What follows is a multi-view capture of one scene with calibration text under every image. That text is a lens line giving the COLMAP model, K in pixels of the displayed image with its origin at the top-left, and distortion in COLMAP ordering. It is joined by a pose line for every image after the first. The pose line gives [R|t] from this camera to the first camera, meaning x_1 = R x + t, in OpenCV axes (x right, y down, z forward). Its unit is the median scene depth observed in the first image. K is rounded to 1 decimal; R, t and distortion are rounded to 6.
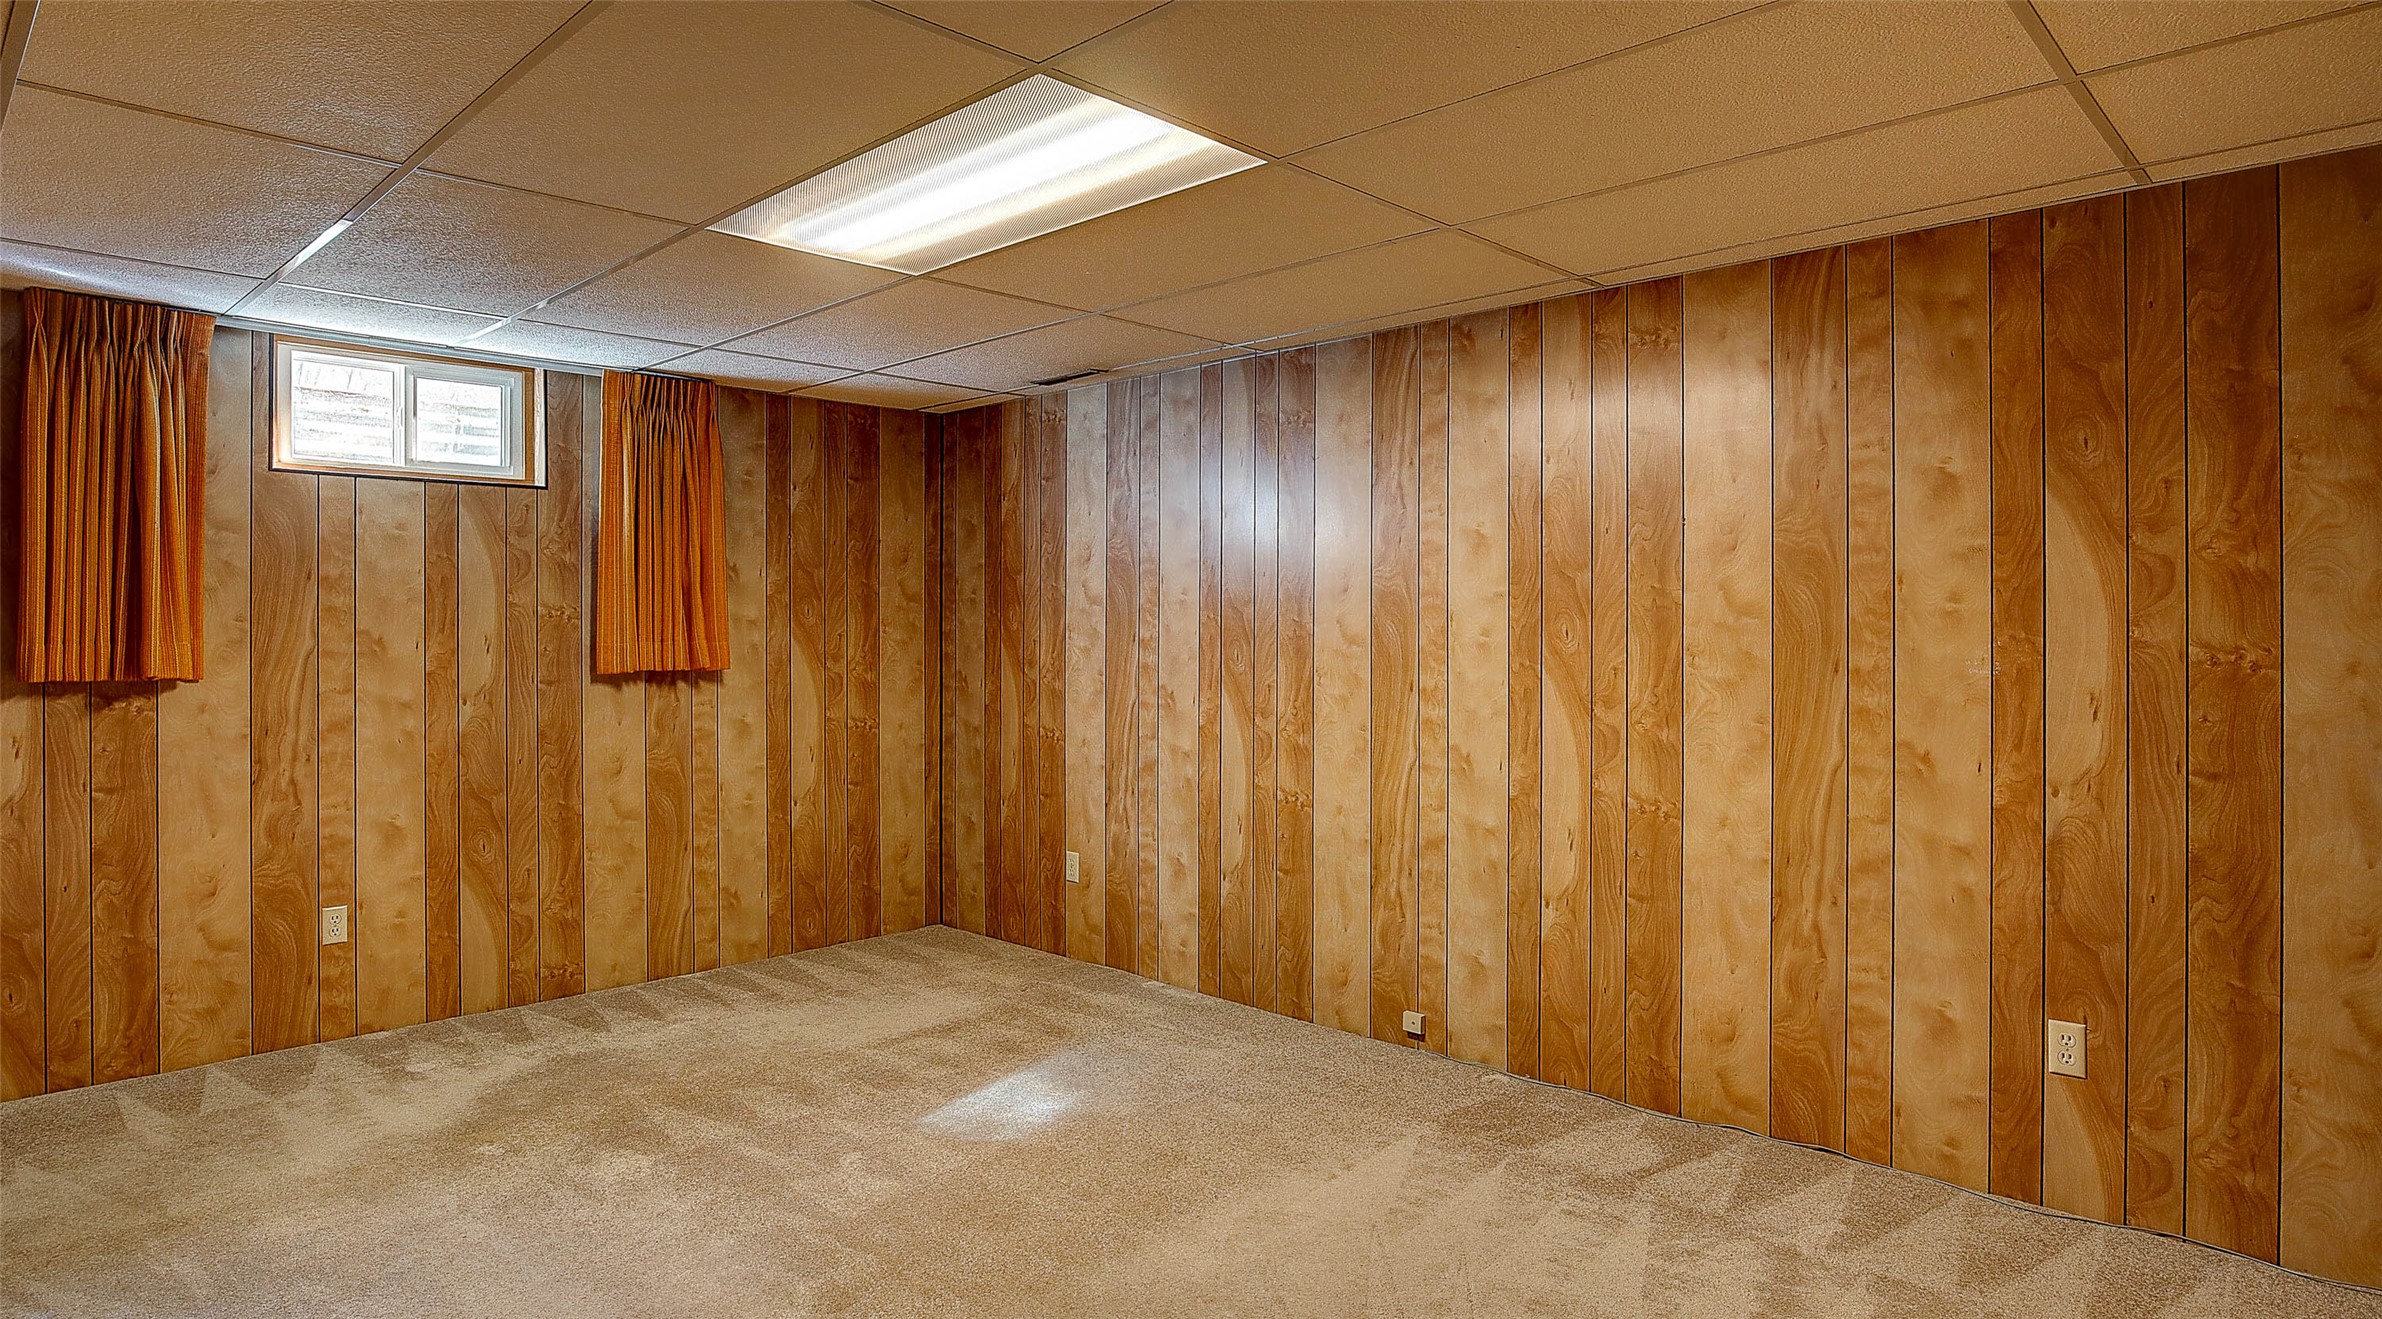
lens RADIAL K [[1279.0, 0, 1179.4], [0, 1279.0, 644.7], [0, 0, 1]] dist [-0.028912, 0.002498]
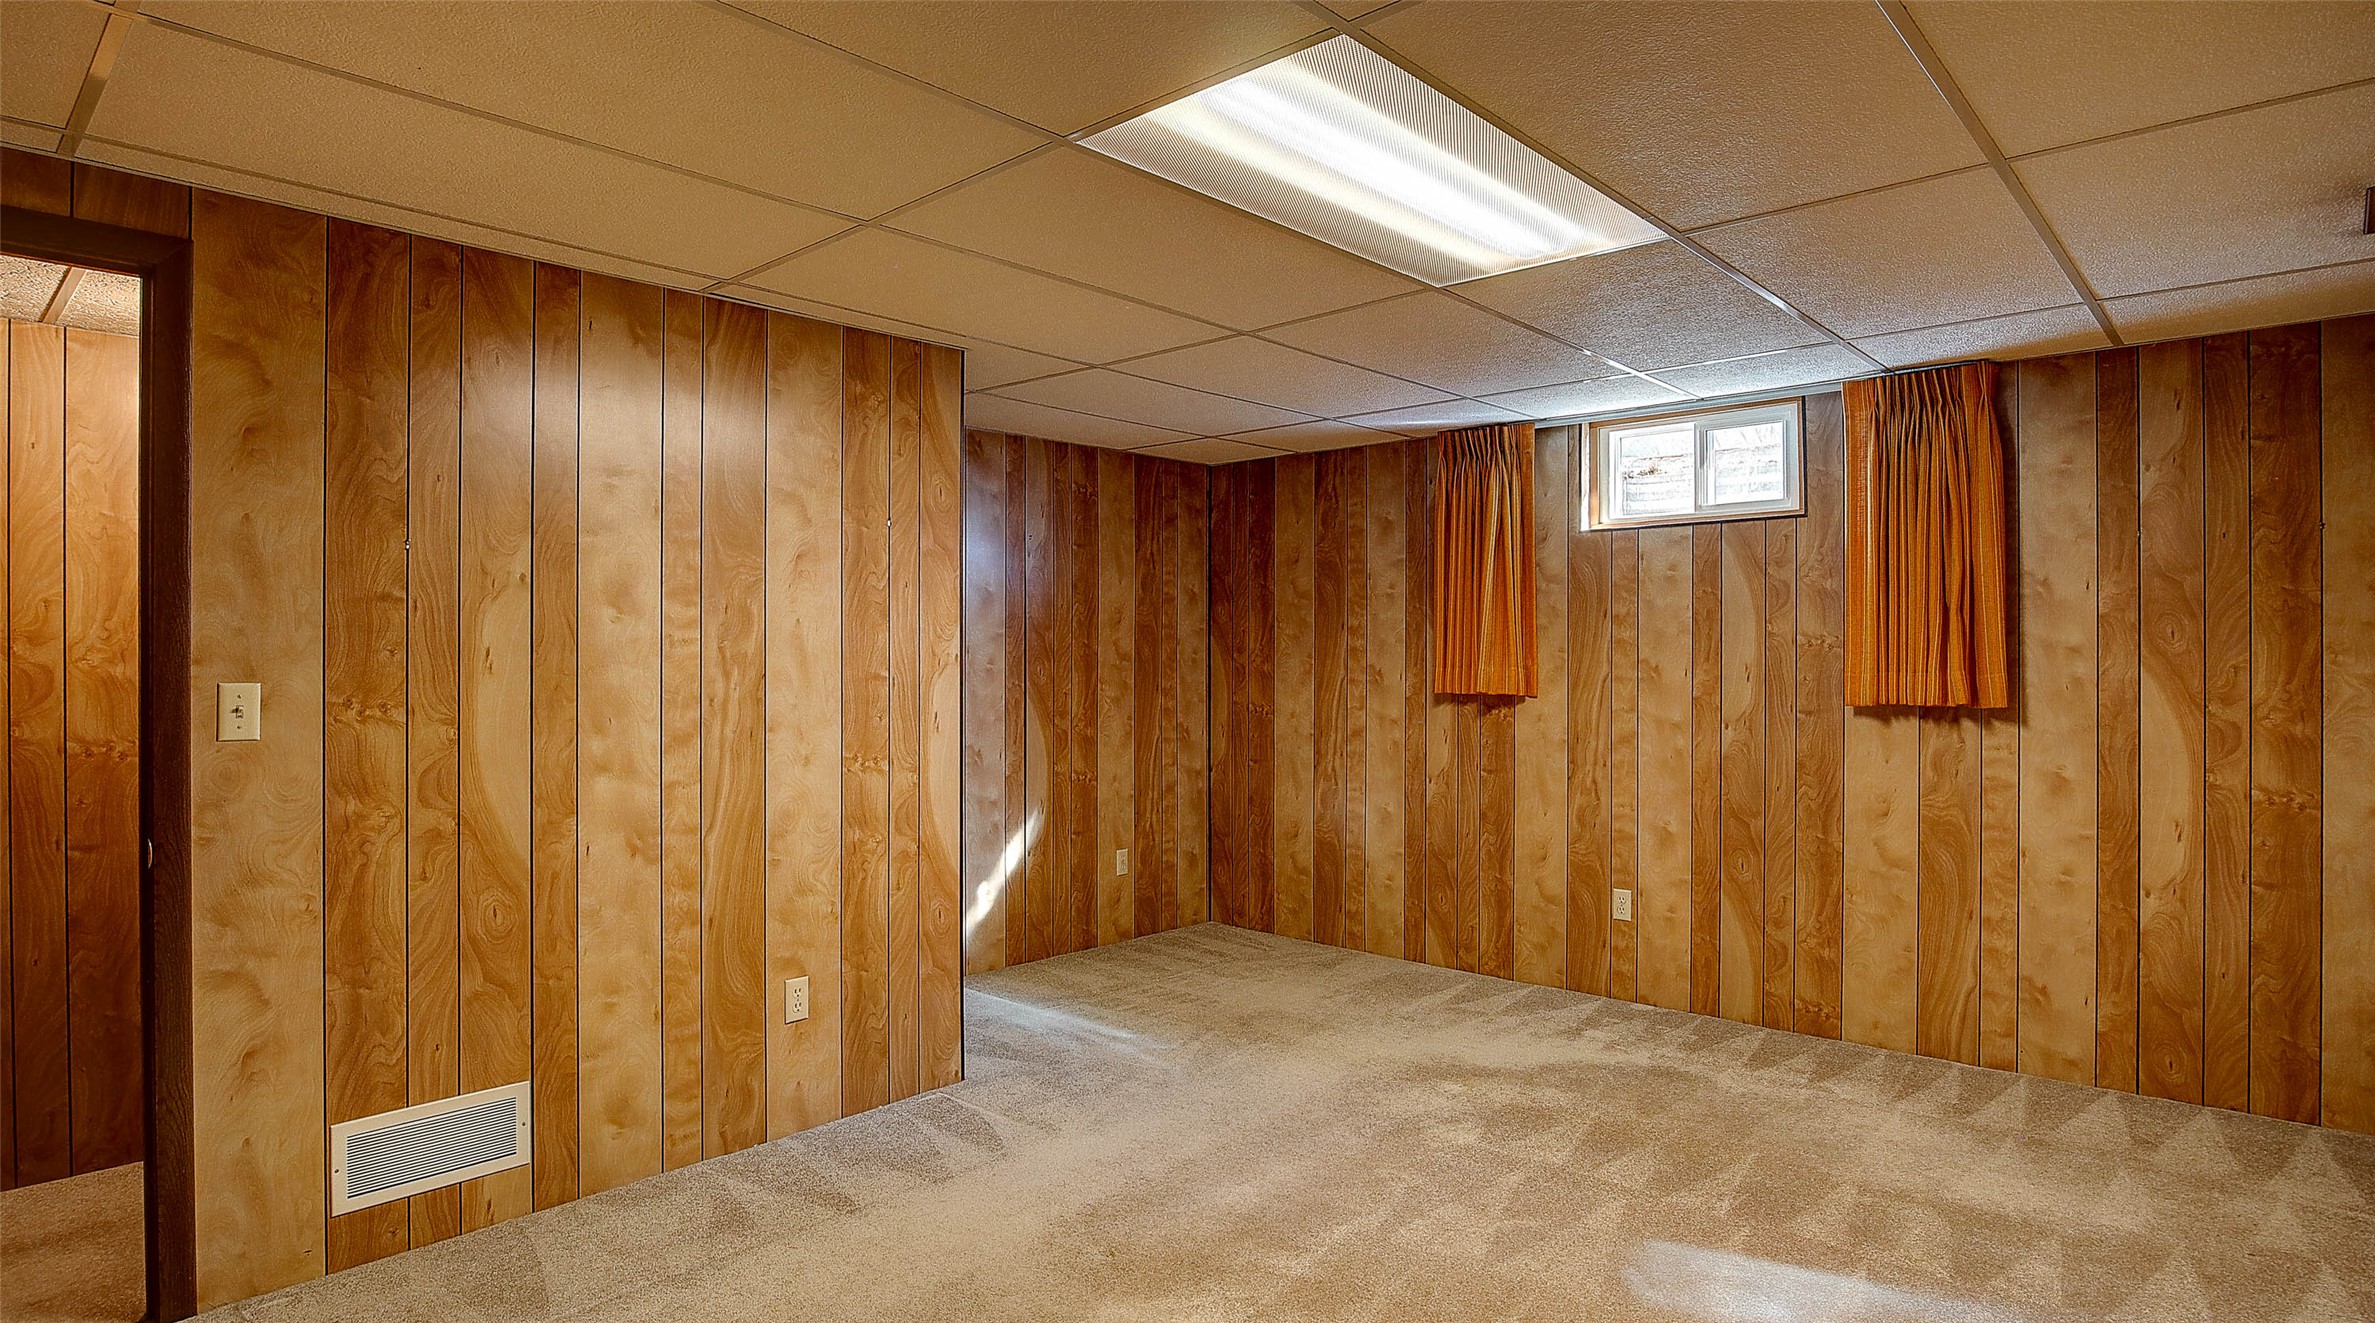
lens RADIAL K [[1275.2, 0, 1185.8], [0, 1275.2, 656.8], [0, 0, 1]] dist [-0.028912, 0.002498]
pose [[0.044781, 0.006865, -0.998973, 0.489373], [-0.005345, 0.999964, 0.006632, -0.018359], [0.998983, 0.005042, 0.044816, 0.500758]]
